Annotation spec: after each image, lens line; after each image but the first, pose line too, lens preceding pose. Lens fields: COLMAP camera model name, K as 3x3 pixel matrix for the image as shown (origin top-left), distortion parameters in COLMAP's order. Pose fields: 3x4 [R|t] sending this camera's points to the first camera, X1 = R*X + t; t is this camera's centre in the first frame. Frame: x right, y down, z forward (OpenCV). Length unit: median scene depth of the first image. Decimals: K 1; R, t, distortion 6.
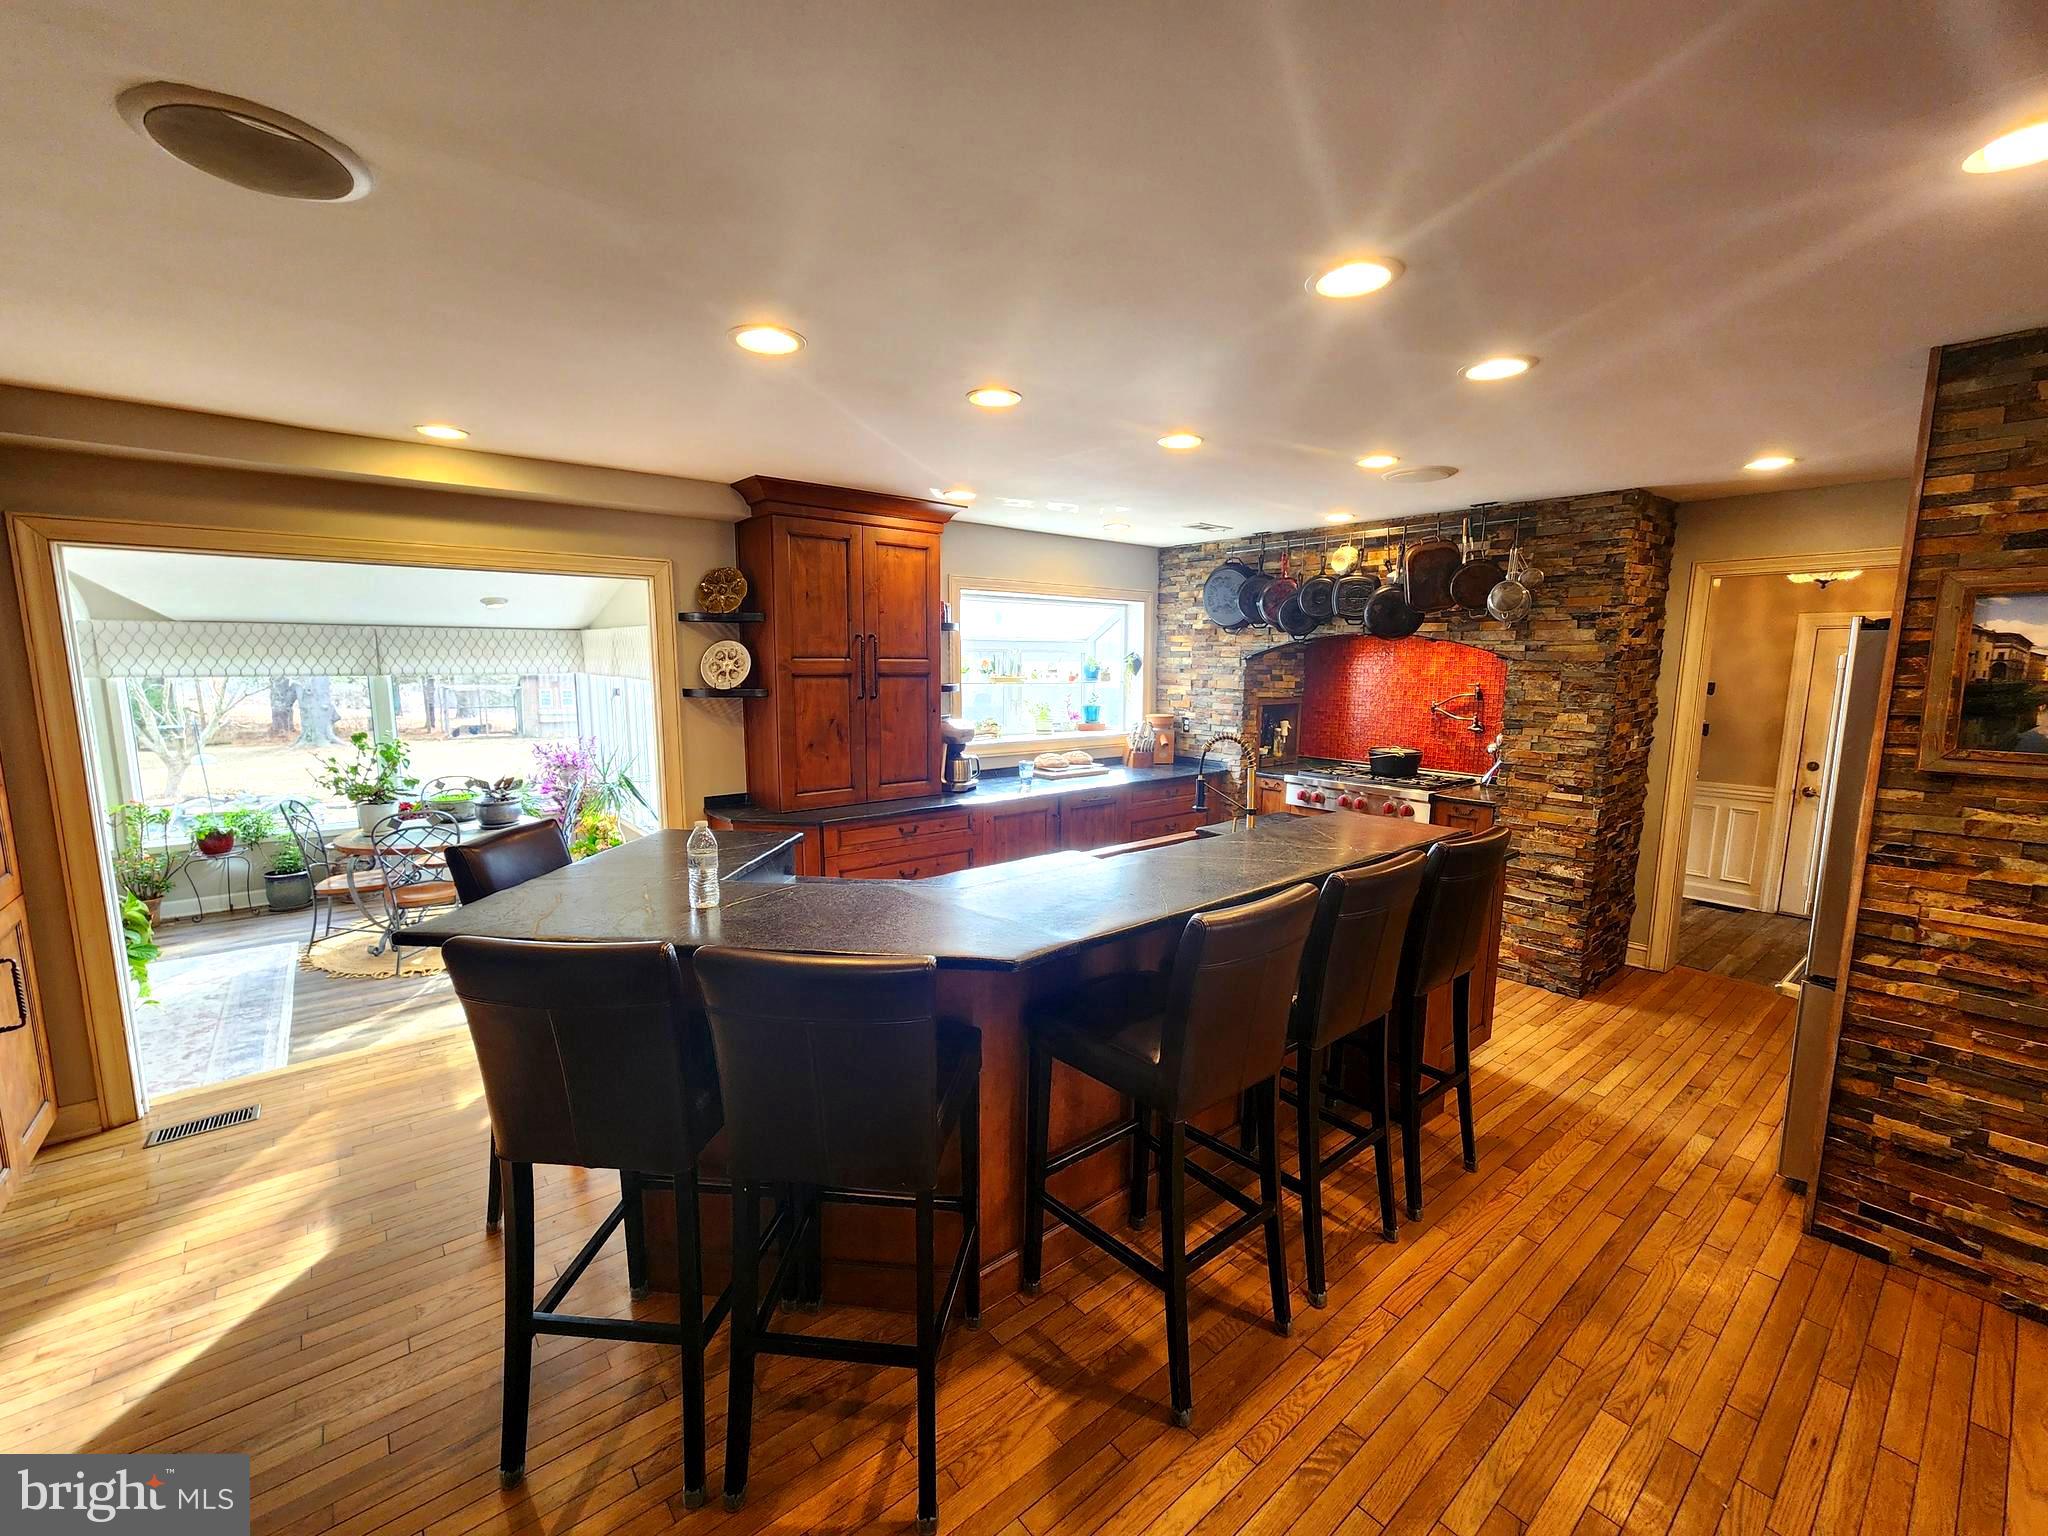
lens RADIAL K [[840.0, 0, 1032.9], [0, 840.0, 779.9], [0, 0, 1]] dist [-0.001859, 0.000004]
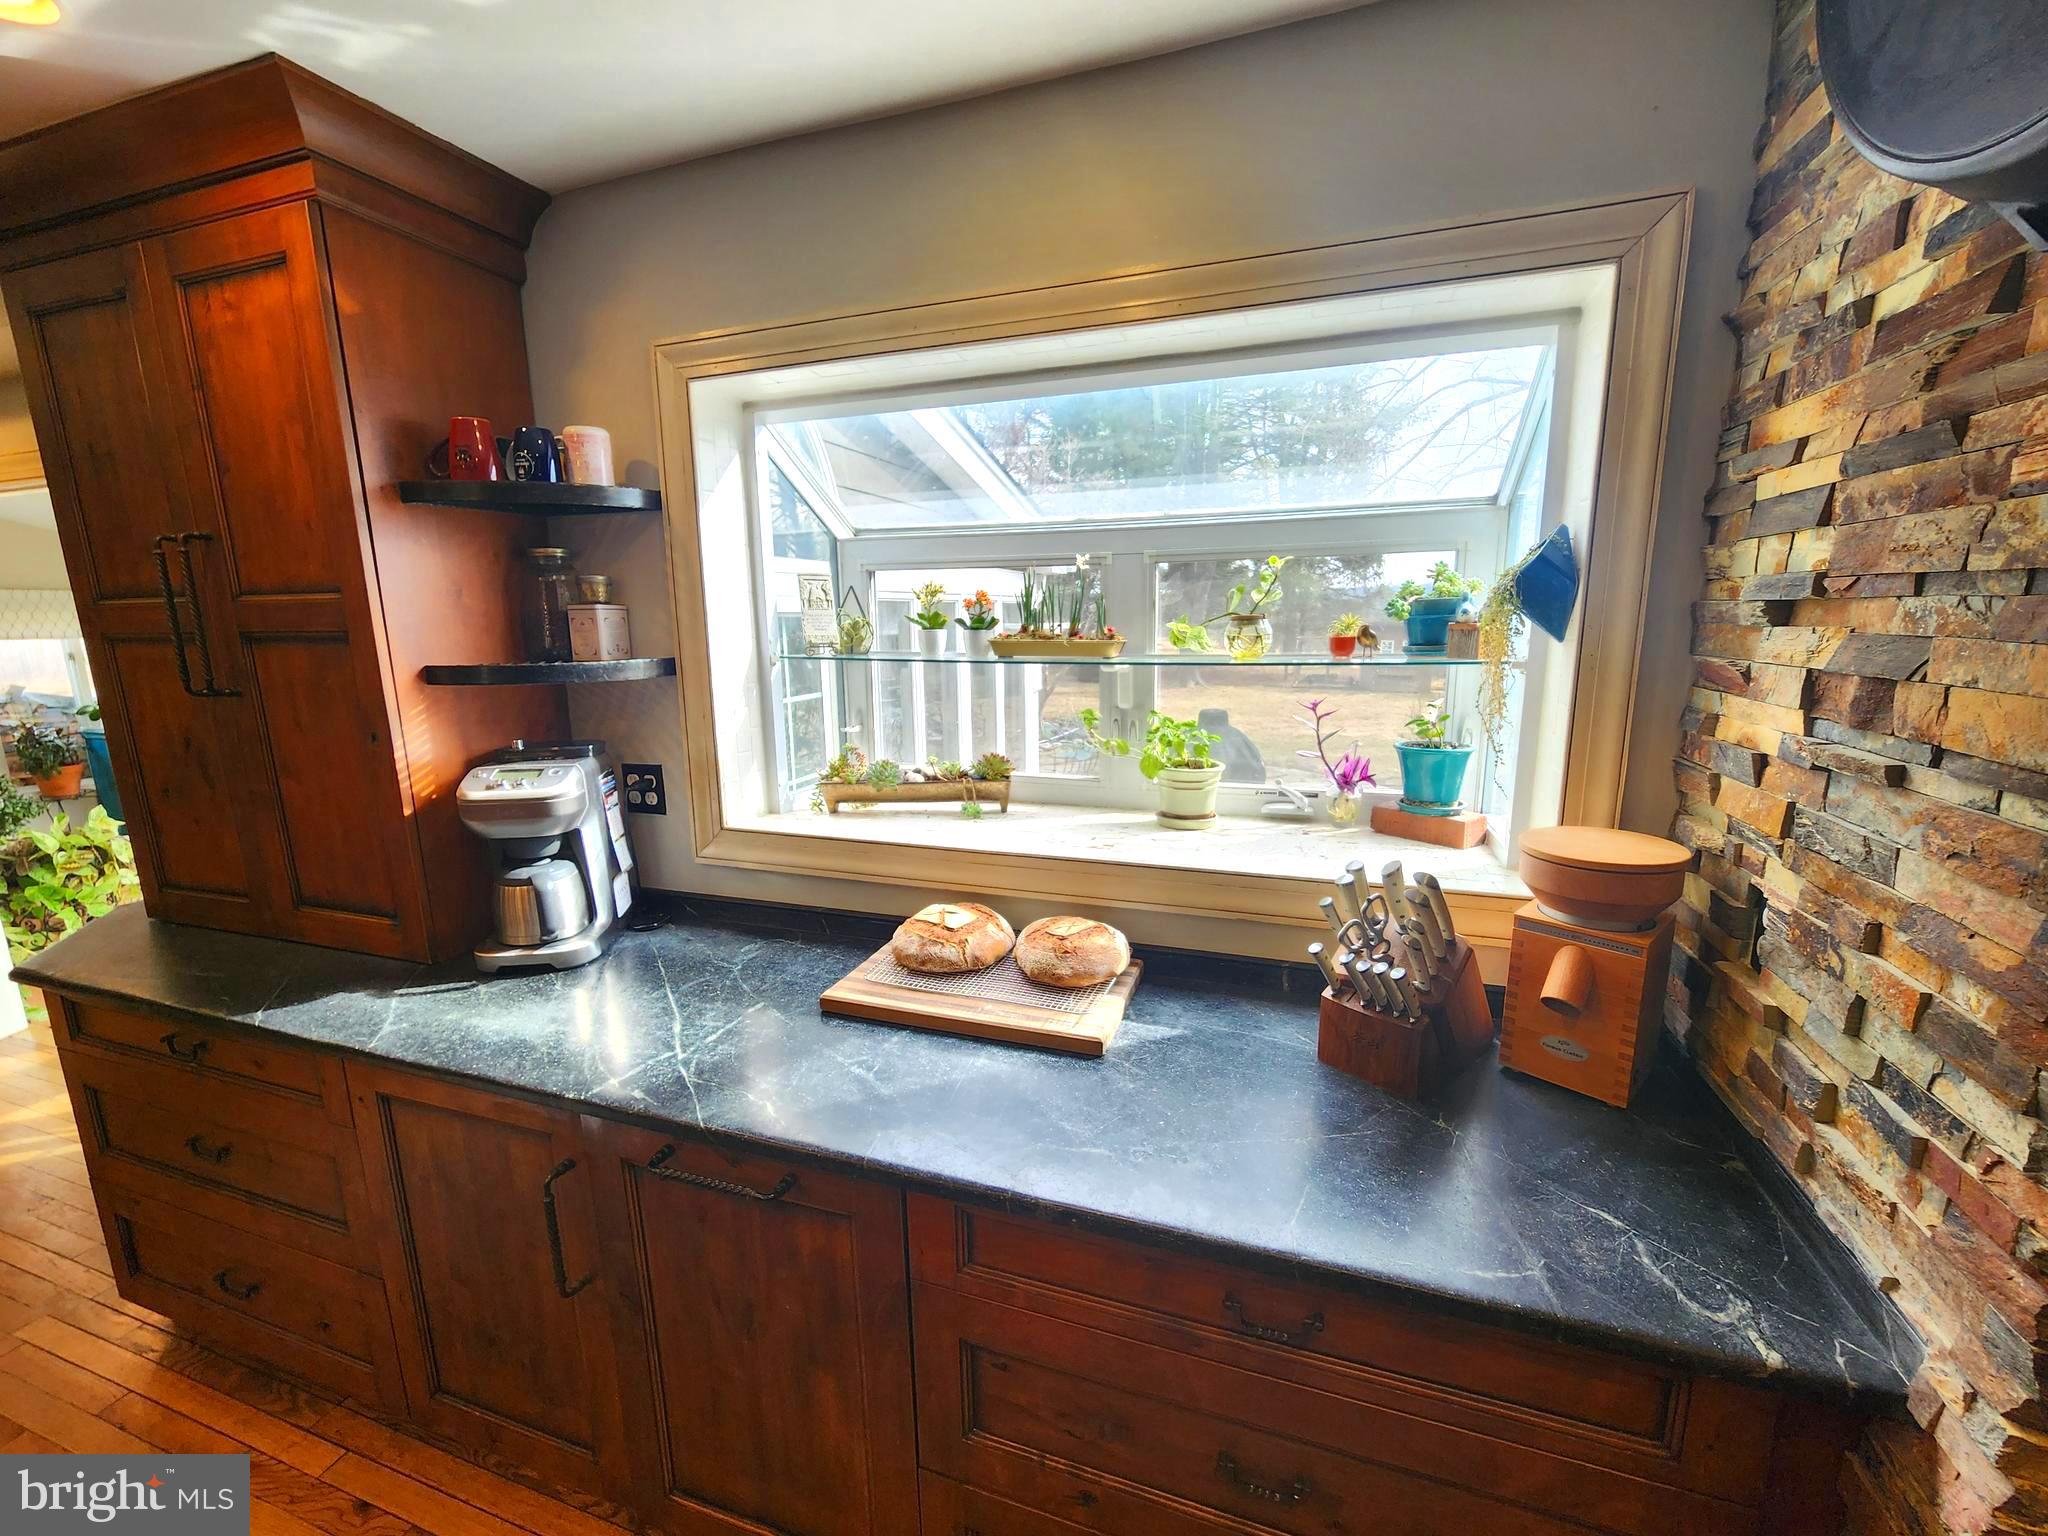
lens RADIAL K [[840.0, 0, 1025.4], [0, 840.0, 766.1], [0, 0, 1]] dist [-0.001859, 0.000004]
pose [[0.521592, 0.143911, -0.840971, 0.242608], [-0.101003, 0.989156, 0.106625, -0.101953], [0.847196, 0.029326, 0.530471, 0.780840]]
